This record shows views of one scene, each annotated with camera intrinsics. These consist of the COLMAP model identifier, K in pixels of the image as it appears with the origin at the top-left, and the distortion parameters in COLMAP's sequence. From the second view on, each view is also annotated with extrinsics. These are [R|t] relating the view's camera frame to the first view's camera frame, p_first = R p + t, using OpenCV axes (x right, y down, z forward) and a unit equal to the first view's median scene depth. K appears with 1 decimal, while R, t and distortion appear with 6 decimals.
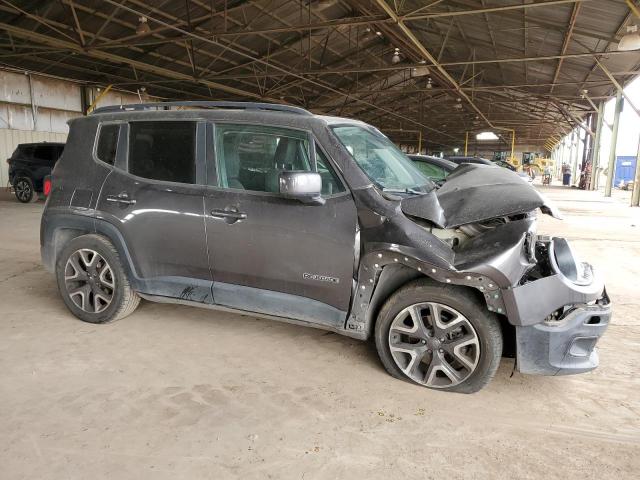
lens RADIAL K [[473.2, 0, 317.6], [0, 473.2, 239.1], [0, 0, 1]] dist [0.021544, 0.004675]
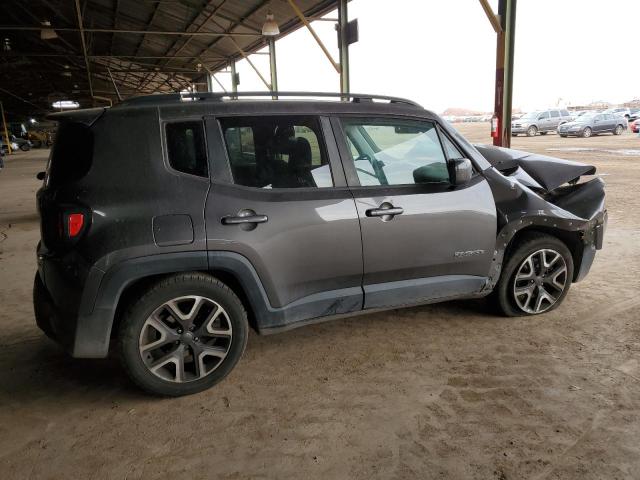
lens RADIAL K [[473.2, 0, 317.6], [0, 473.2, 239.1], [0, 0, 1]] dist [0.021544, 0.004675]
pose [[0.709726, -0.202527, 0.674738, -1.030514], [0.162855, 0.979009, 0.122557, -0.149557], [-0.685396, 0.022903, 0.727811, 0.446975]]
